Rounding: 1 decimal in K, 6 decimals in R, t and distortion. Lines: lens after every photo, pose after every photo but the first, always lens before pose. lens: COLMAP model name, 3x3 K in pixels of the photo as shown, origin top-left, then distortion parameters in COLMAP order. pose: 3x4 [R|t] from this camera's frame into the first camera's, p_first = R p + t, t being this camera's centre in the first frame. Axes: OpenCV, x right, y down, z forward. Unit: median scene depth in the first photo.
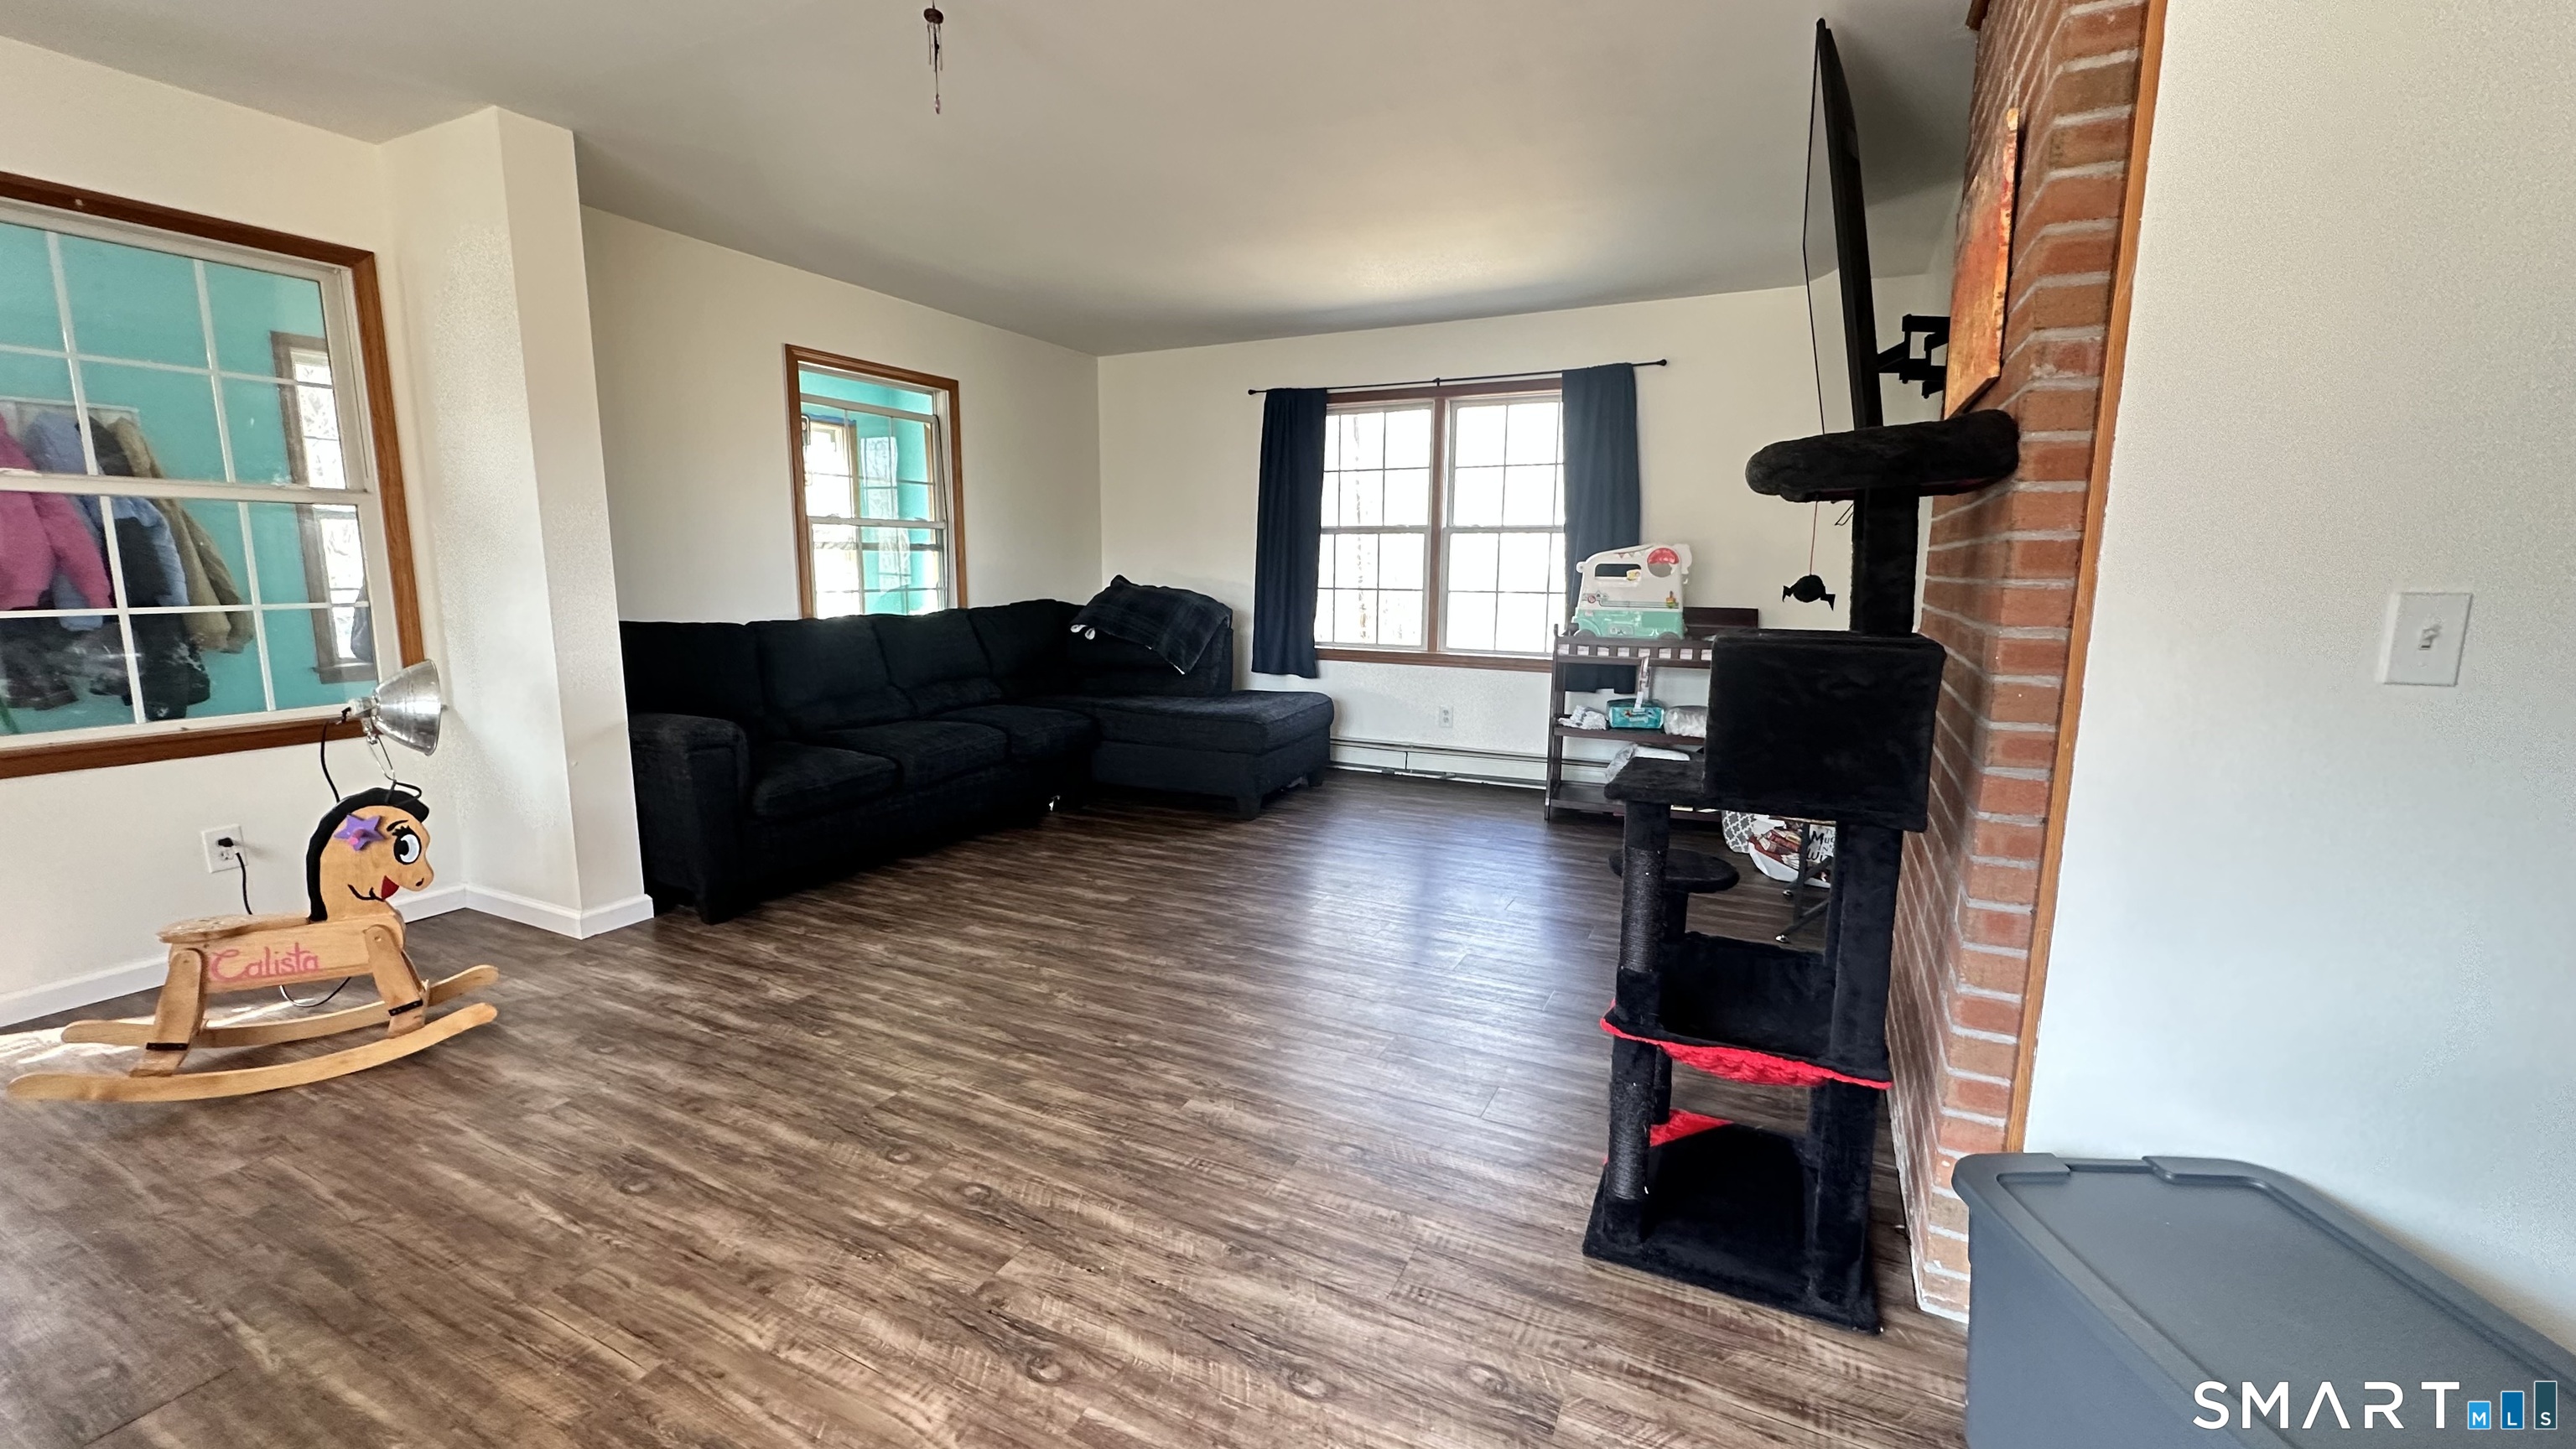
lens RADIAL K [[1029.8, 0, 1285.2], [0, 1029.8, 729.3], [0, 0, 1]] dist [-0.002257, 0.001226]
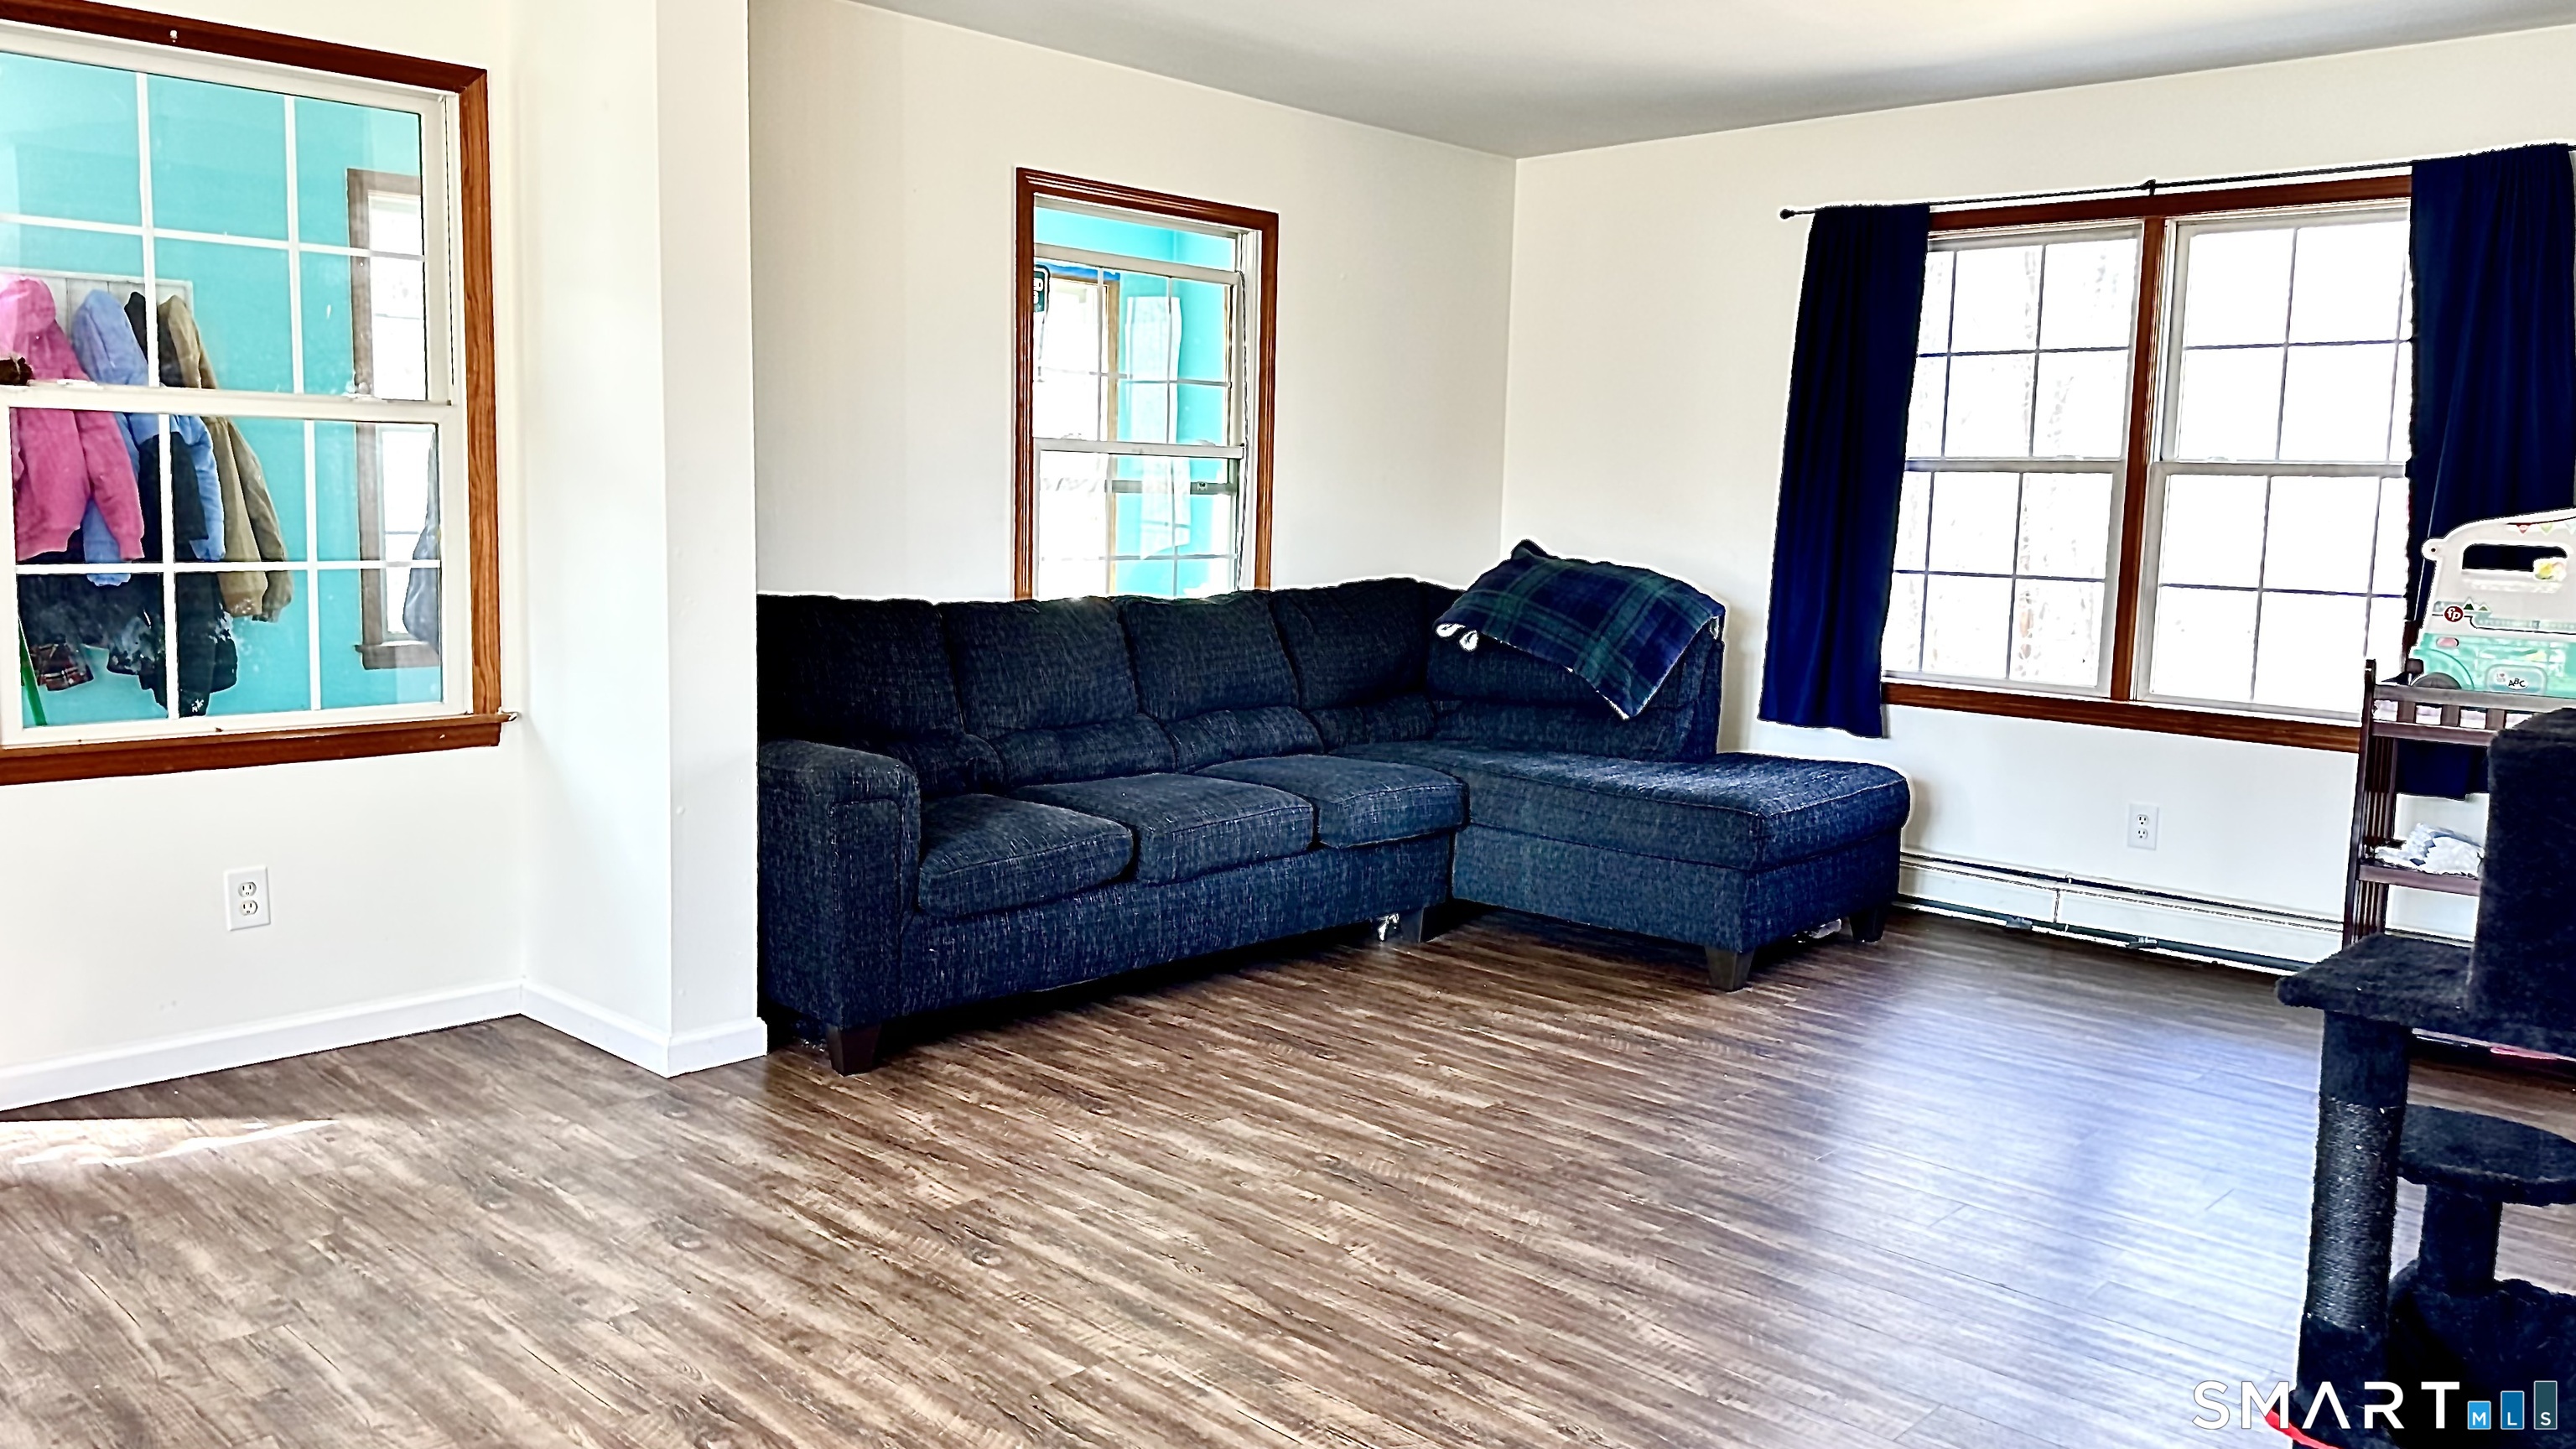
lens RADIAL K [[1907.9, 0, 1298.7], [0, 1907.9, 703.2], [0, 0, 1]] dist [0.073888, -0.063921]
pose [[0.956668, 0.049625, -0.286922, 0.056103], [-0.064690, 0.996967, -0.043262, -0.009467], [0.283905, 0.059949, 0.956977, -0.099488]]
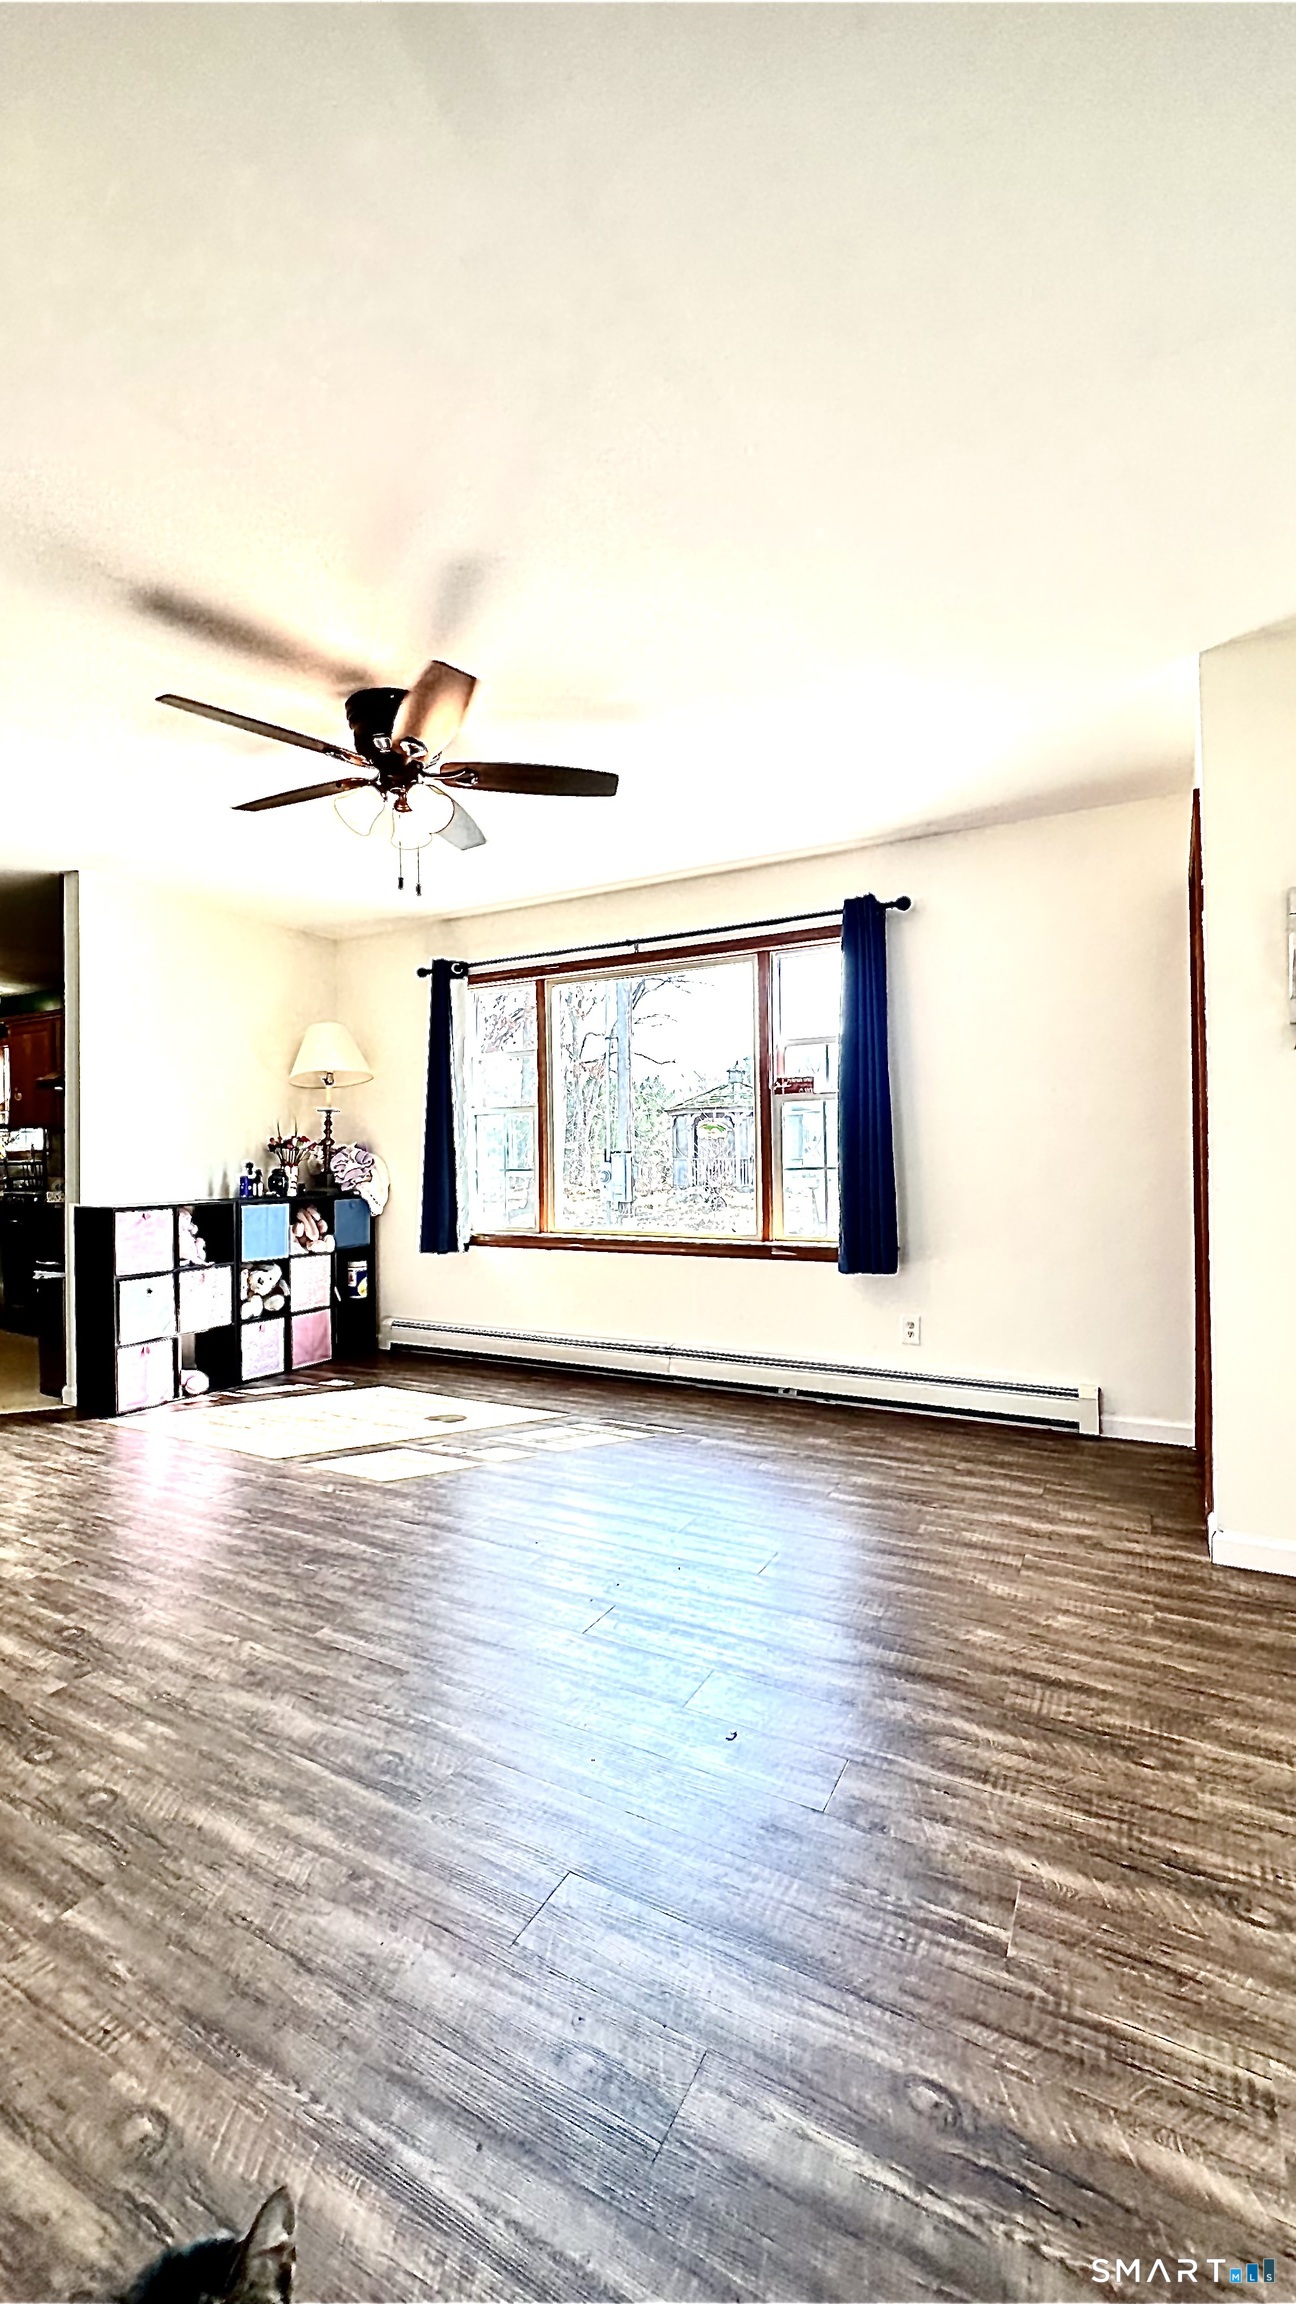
lens RADIAL K [[921.1, 0, 637.2], [0, 921.1, 1141.1], [0, 0, 1]] dist [-0.002257, 0.001226]
pose [[-0.999119, 0.007448, 0.041309, -0.641731], [0.013367, 0.989353, 0.144919, -0.171748], [-0.039790, 0.145343, -0.988581, 1.245132]]
